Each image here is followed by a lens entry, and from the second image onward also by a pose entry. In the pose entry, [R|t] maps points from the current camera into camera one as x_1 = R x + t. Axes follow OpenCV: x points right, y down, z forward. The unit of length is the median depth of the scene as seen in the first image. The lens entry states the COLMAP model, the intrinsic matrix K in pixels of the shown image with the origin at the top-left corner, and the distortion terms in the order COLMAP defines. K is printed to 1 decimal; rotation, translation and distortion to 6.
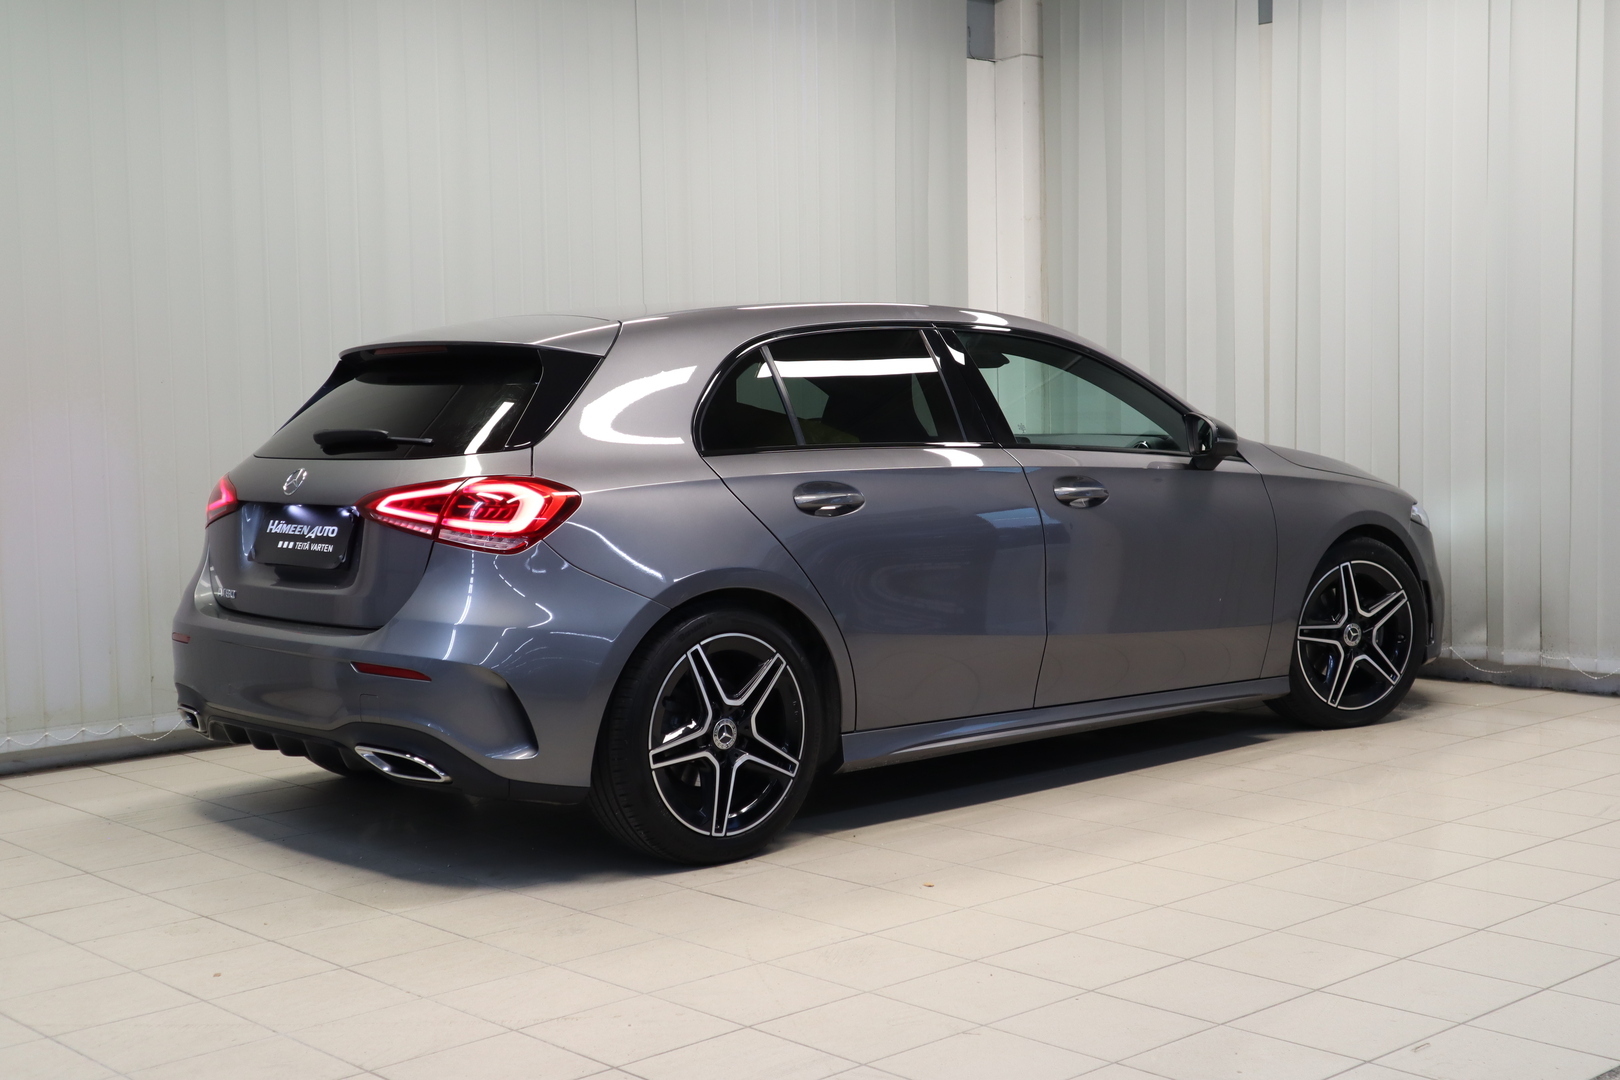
lens RADIAL K [[2064.0, 0, 807.9], [0, 2064.0, 540.0], [0, 0, 1]] dist [0.041986, 0.000000]
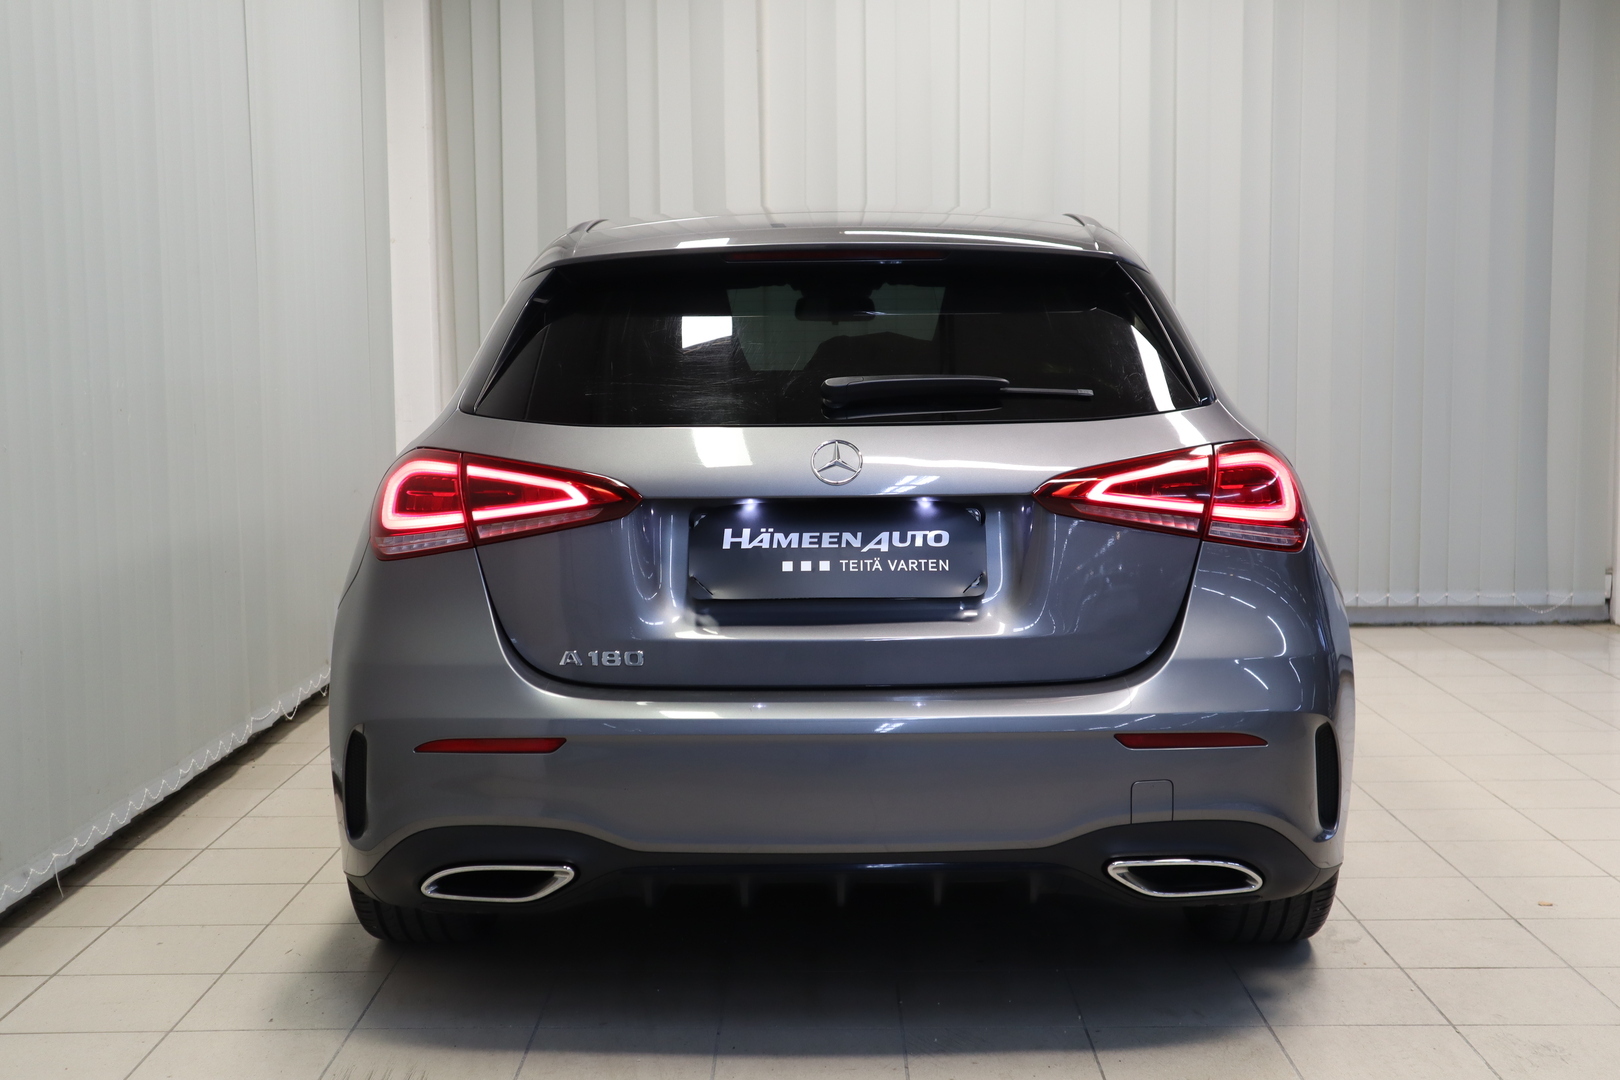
lens RADIAL K [[2064.0, 0, 817.4], [0, 2064.0, 552.5], [0, 0, 1]] dist [0.041986, 0.000000]
pose [[0.673157, -0.066314, 0.736520, -0.705367], [0.049120, 0.997781, 0.044943, -0.029523], [-0.737867, 0.005925, 0.674921, 0.586206]]
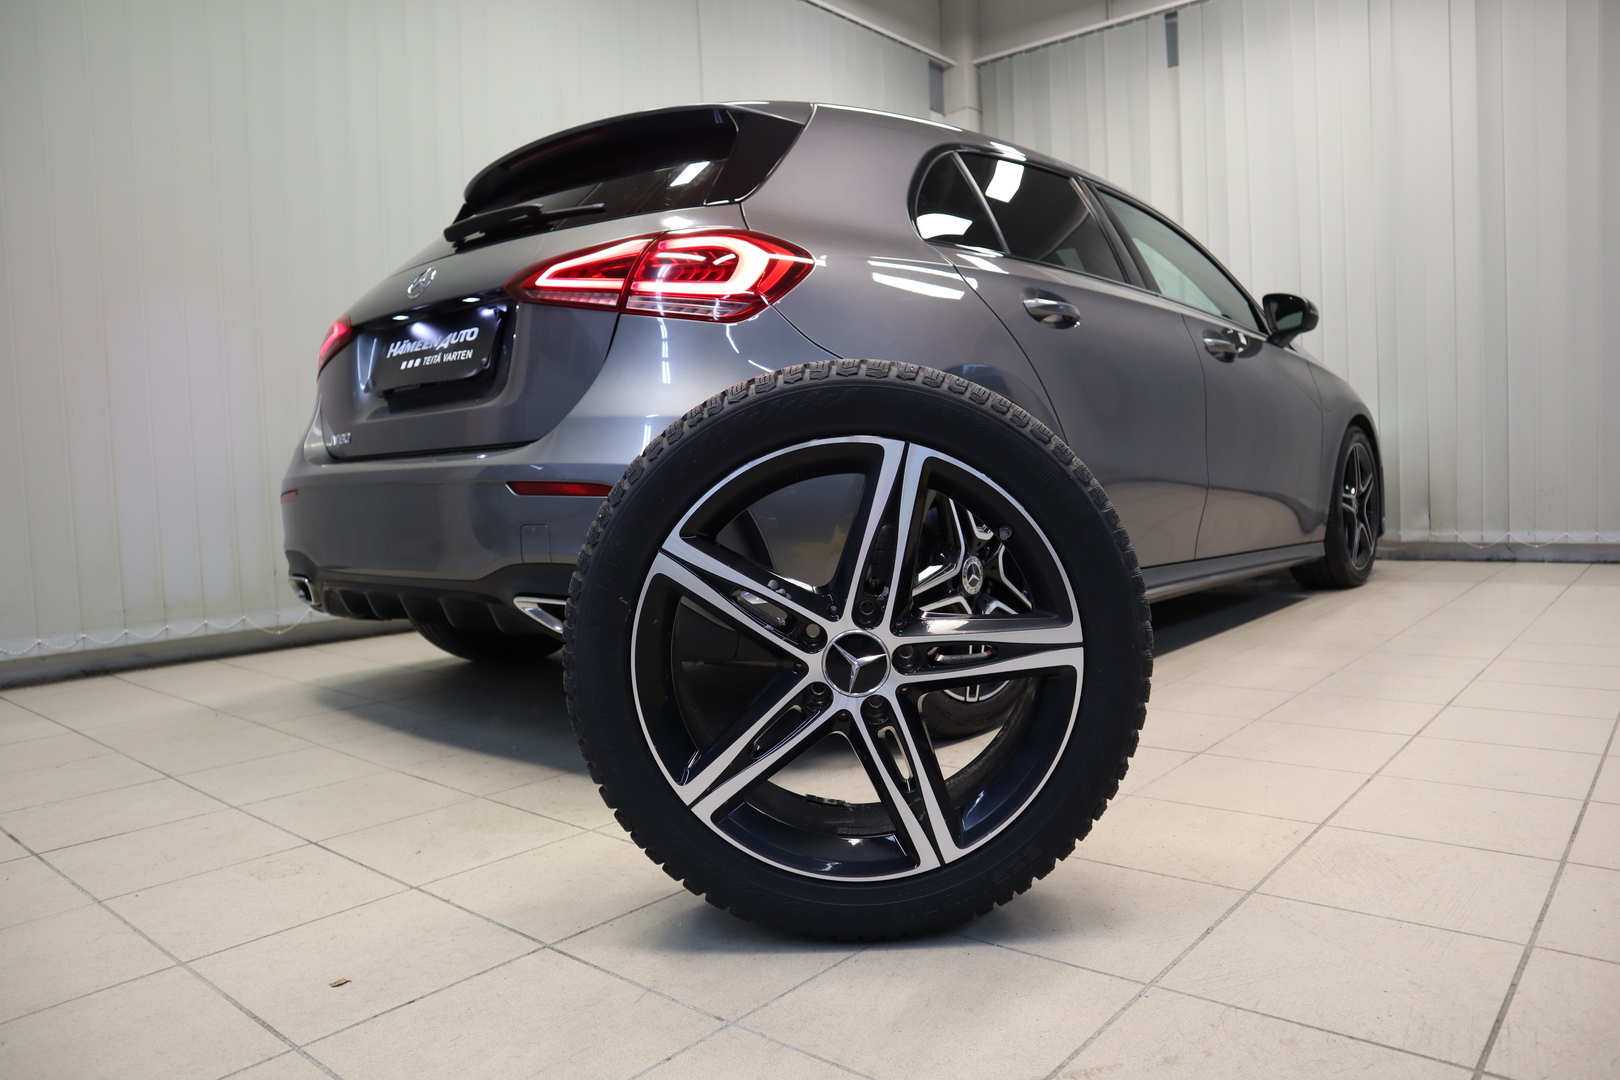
lens RADIAL K [[1128.8, 0, 814.6], [0, 1128.8, 529.4], [0, 0, 1]] dist [-0.114579, 0.071151]
pose [[0.992960, -0.025726, 0.115619, -0.147552], [0.027711, 0.999494, -0.015598, 0.078685], [-0.115159, 0.018692, 0.993171, 0.551848]]
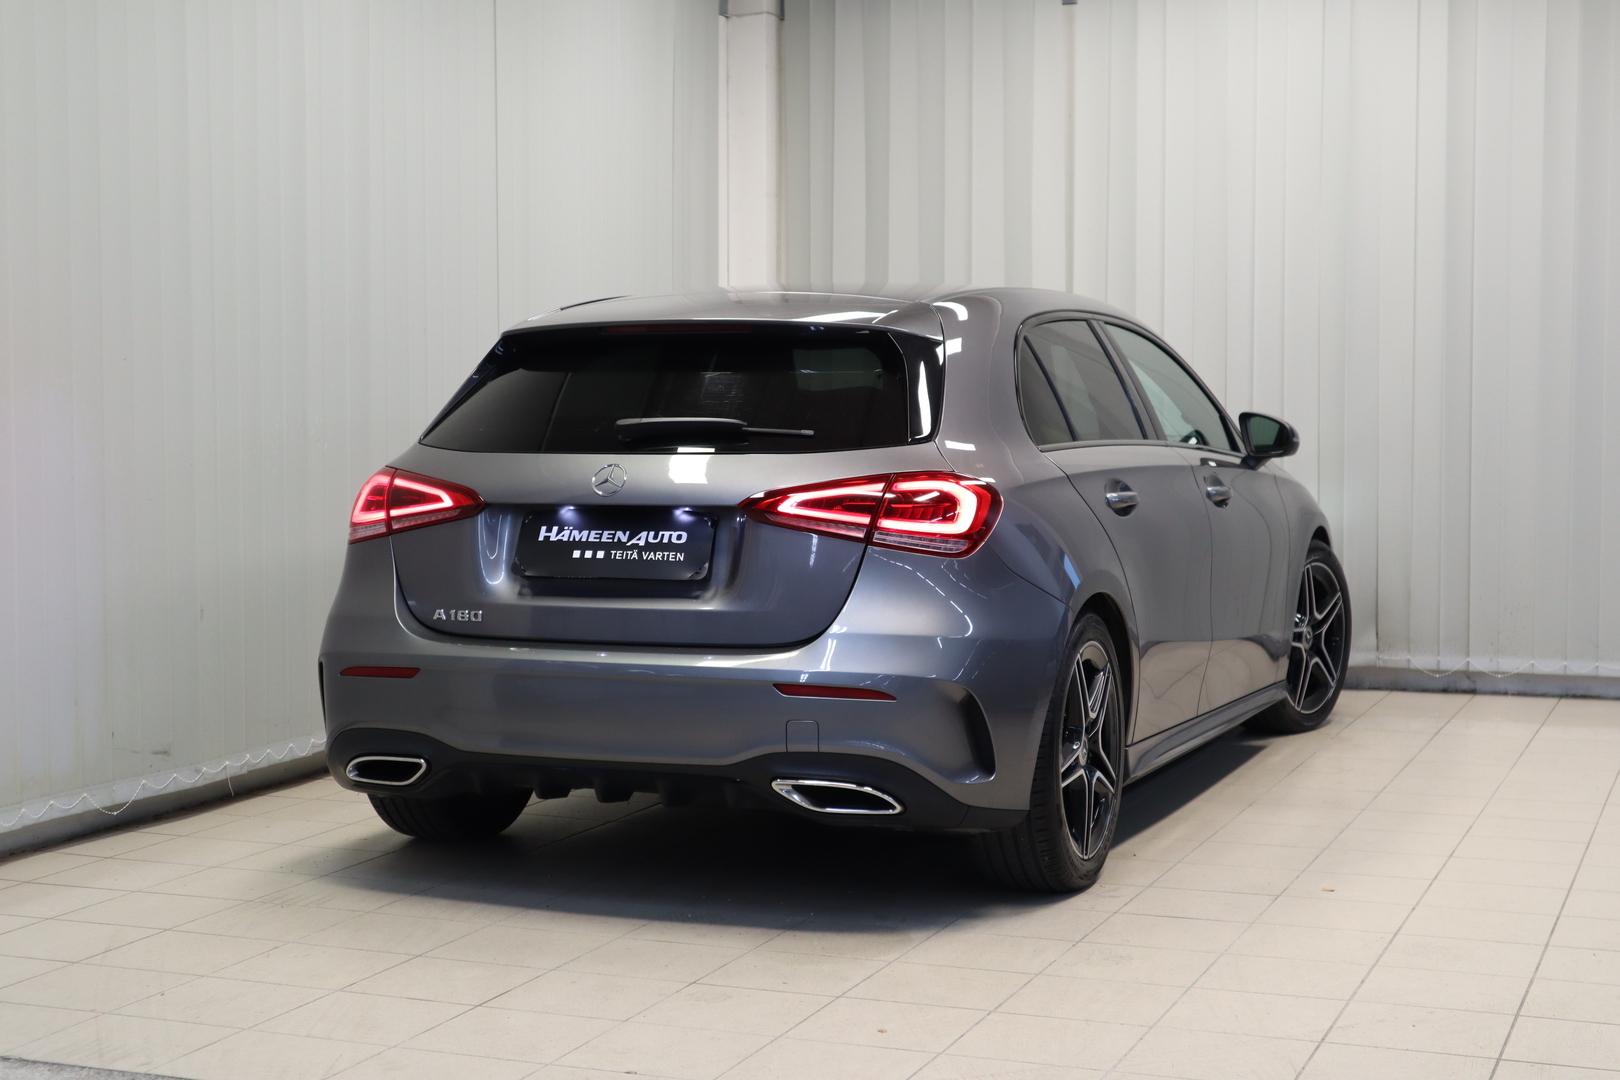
lens RADIAL K [[2453.4, 0, 803.7], [0, 2453.4, 592.5], [0, 0, 1]] dist [0.000214, 0.000000]
pose [[0.904109, -0.021922, 0.426738, -0.604974], [0.018364, 0.999754, 0.012453, 0.006868], [-0.426906, -0.003422, 0.904289, 0.053475]]
